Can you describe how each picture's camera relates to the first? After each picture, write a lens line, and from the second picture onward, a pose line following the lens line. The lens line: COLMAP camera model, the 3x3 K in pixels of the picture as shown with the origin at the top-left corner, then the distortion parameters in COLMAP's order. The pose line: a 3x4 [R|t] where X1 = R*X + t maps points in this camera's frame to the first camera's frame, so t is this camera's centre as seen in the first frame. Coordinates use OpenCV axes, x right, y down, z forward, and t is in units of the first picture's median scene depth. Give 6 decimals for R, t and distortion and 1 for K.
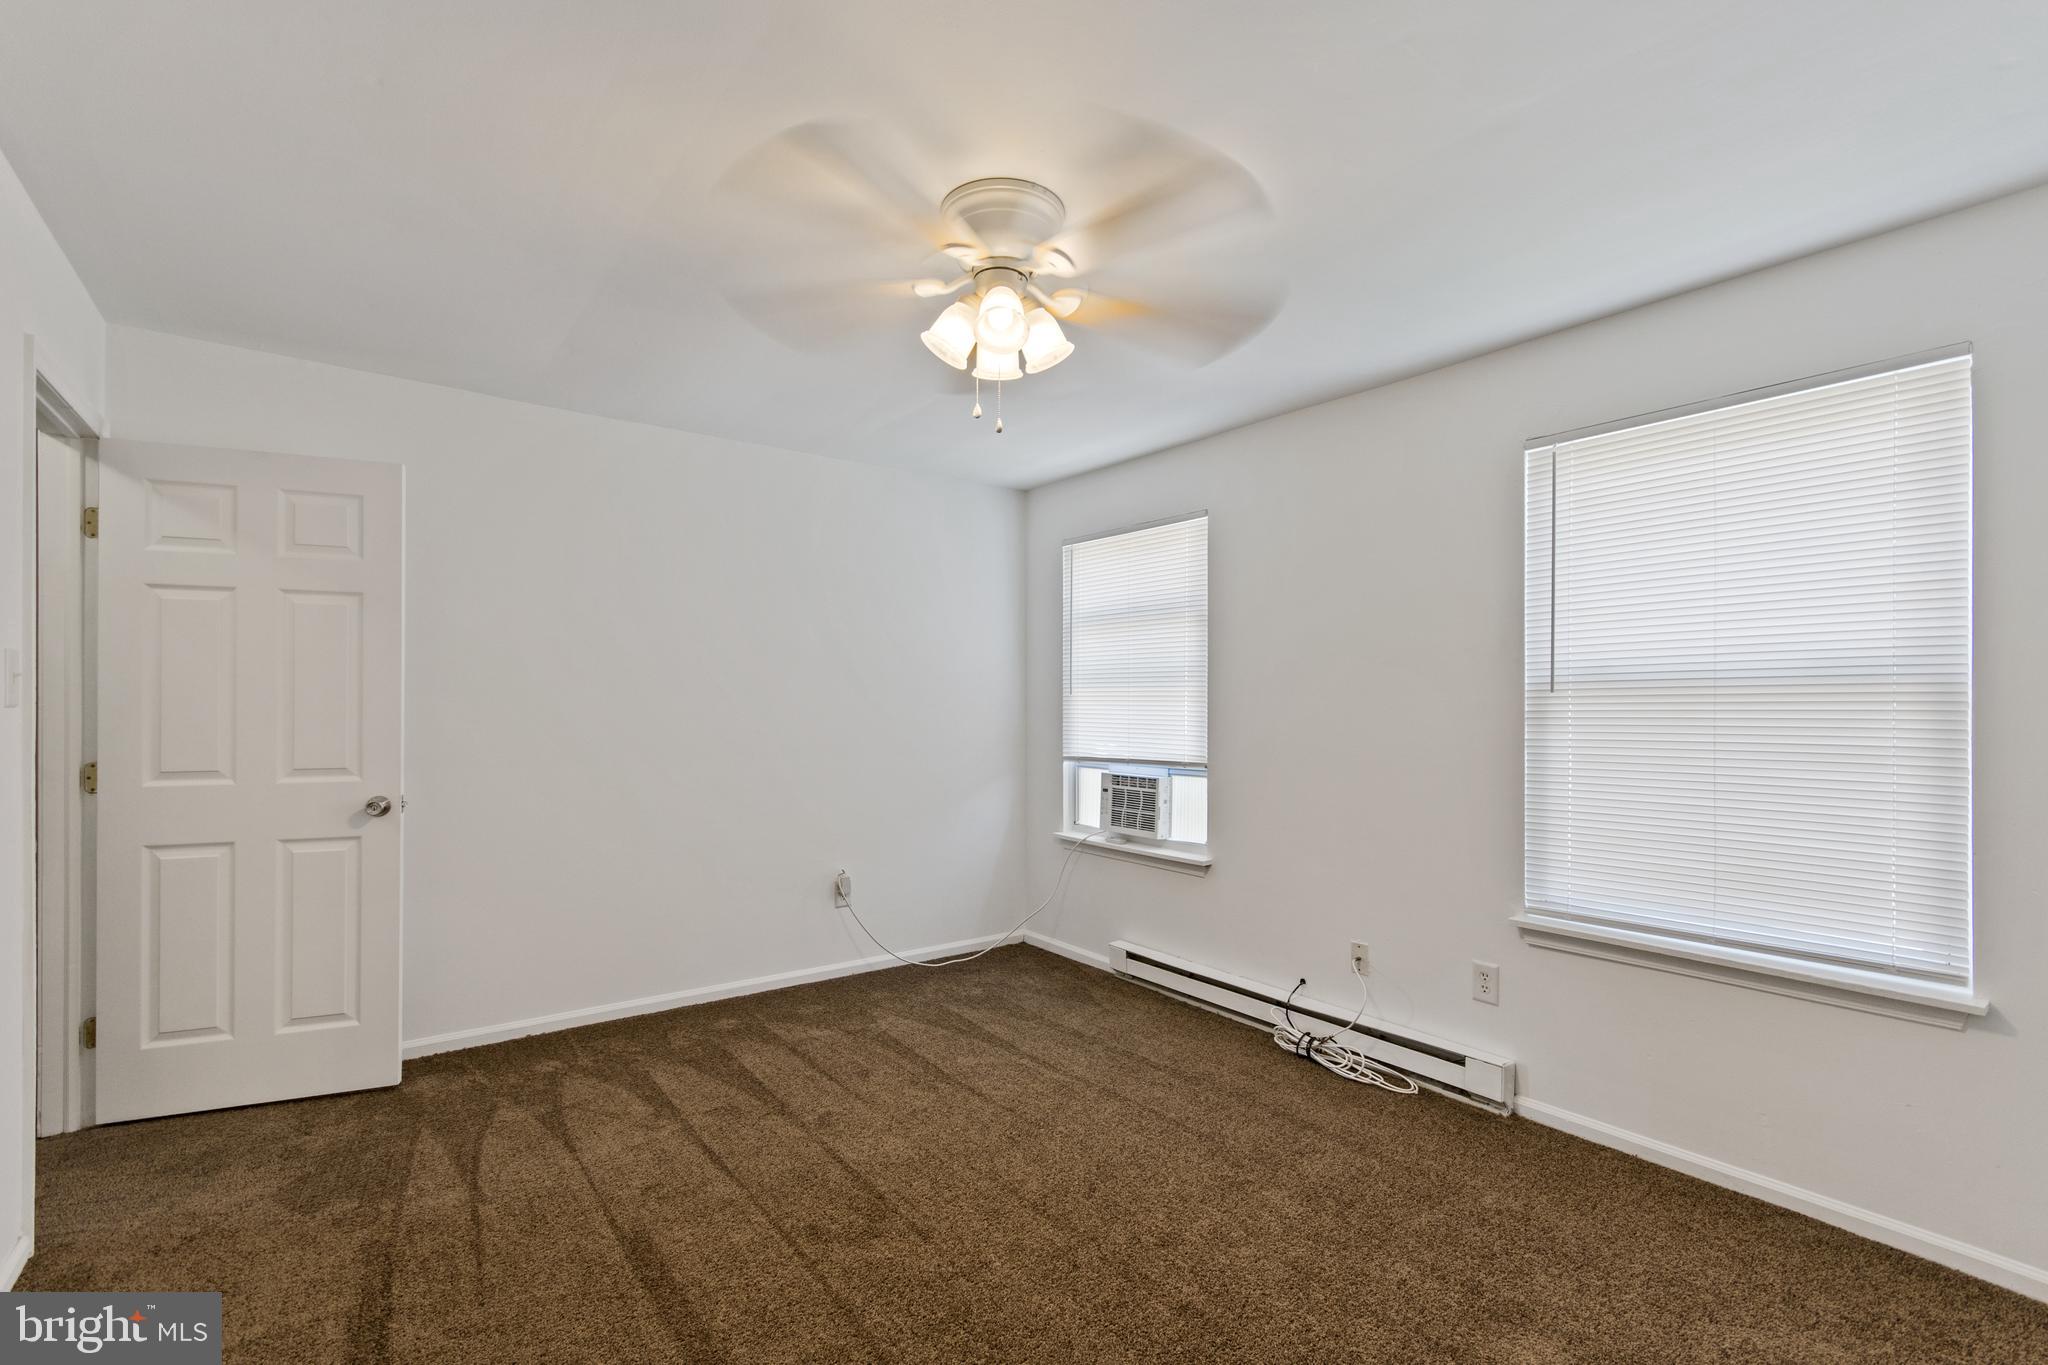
lens RADIAL K [[915.0, 0, 1035.5], [0, 915.0, 702.9], [0, 0, 1]] dist [-0.002622, 0.000377]
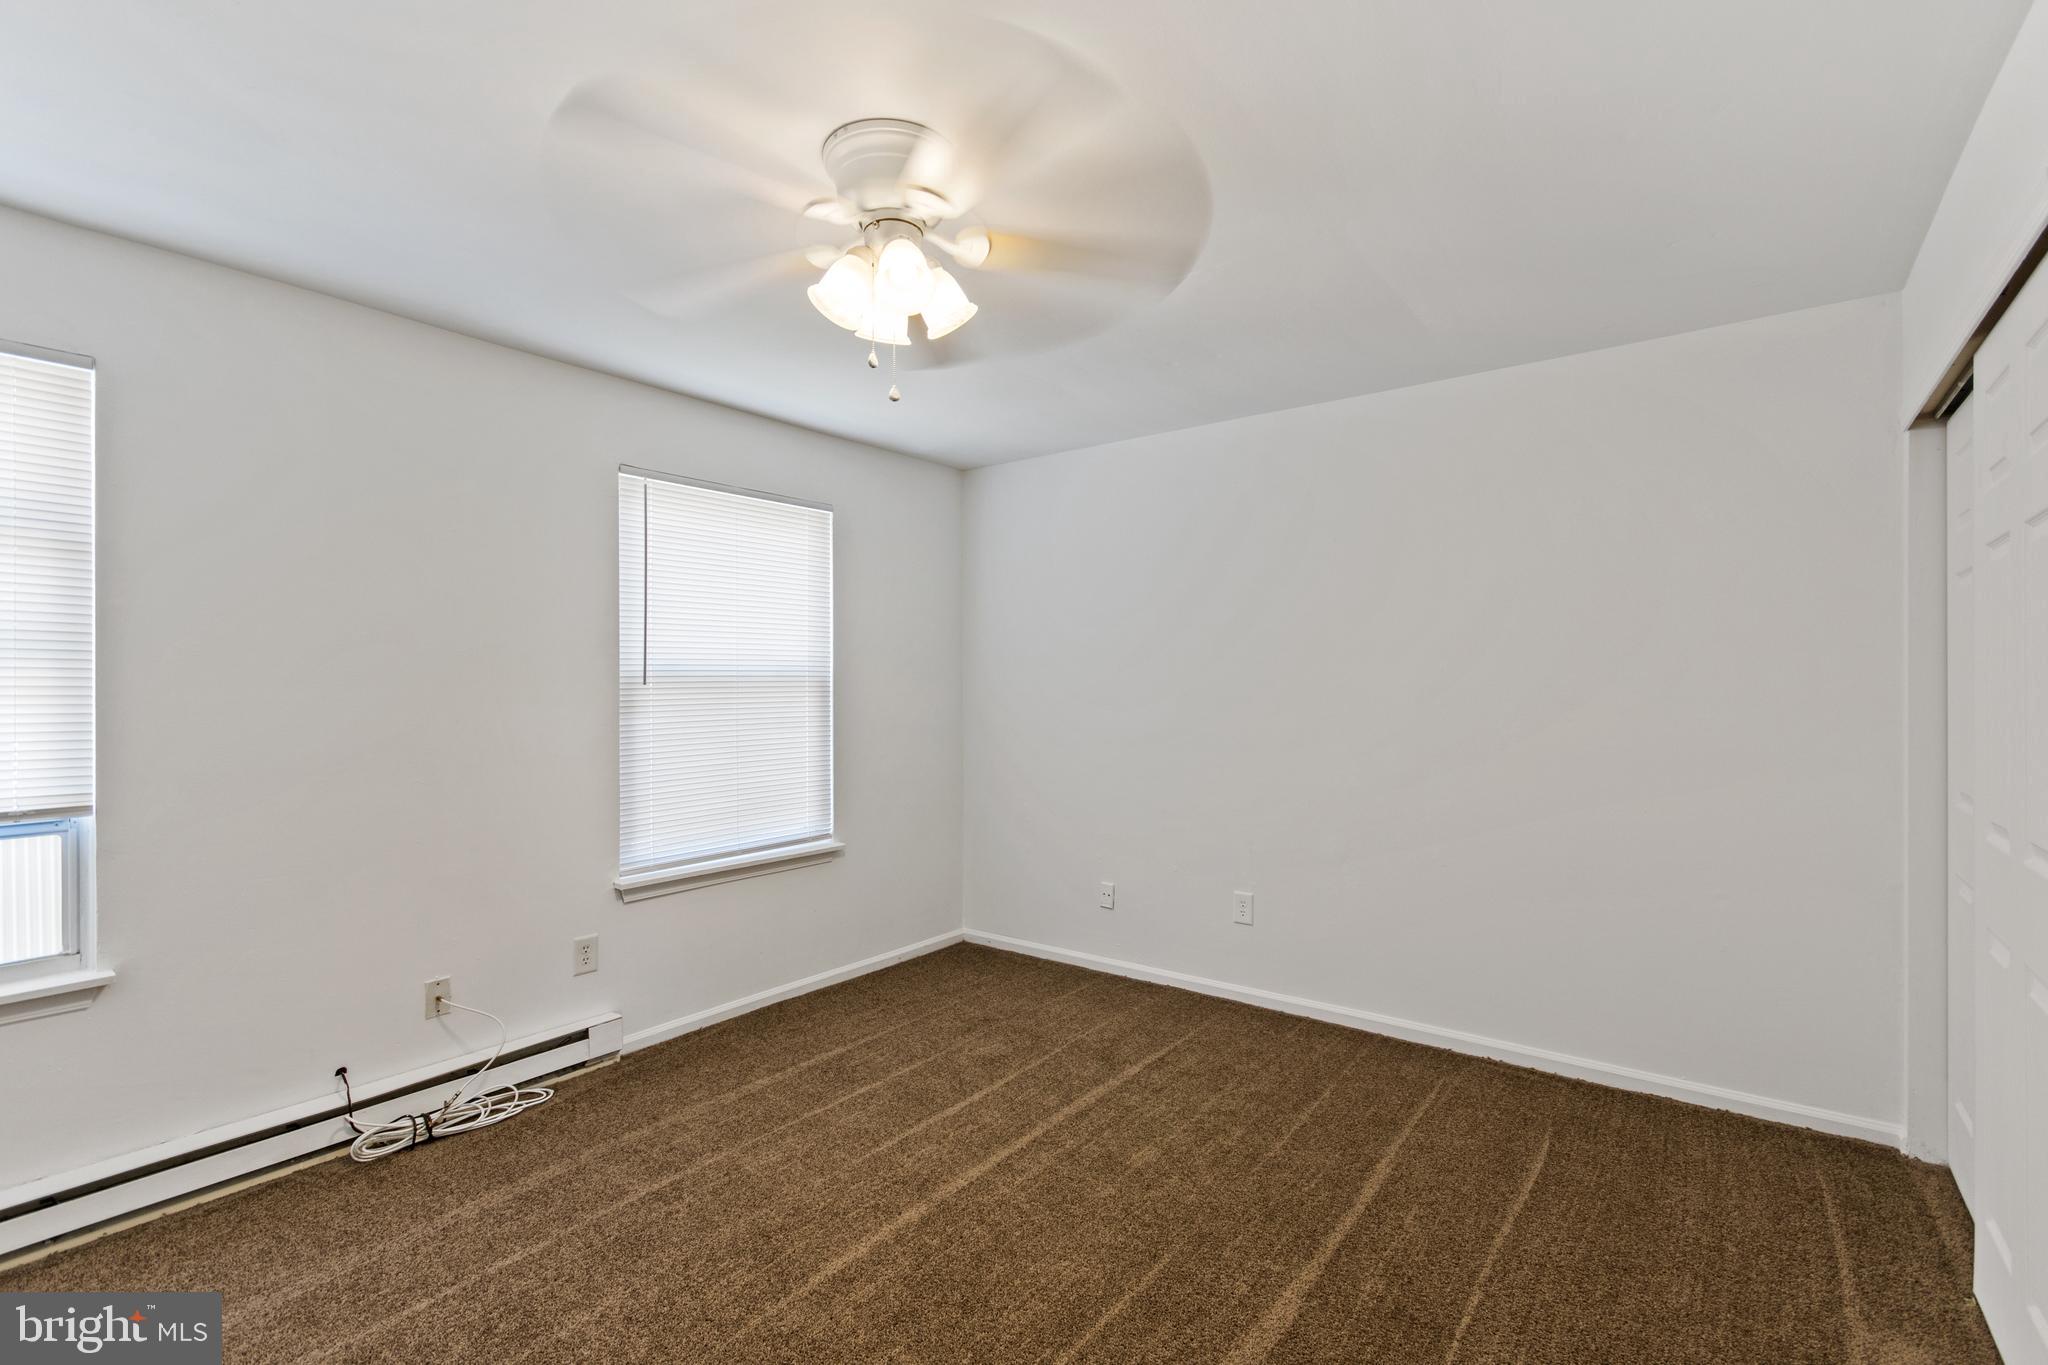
lens RADIAL K [[860.0, 0, 1024.0], [0, 860.0, 682.5], [0, 0, 1]] dist [-0.000337, 0.000258]
pose [[-0.237950, -0.000958, 0.971277, -0.613382], [-0.003099, 0.999995, 0.000227, -0.015570], [-0.971273, -0.002956, -0.237951, 0.744459]]
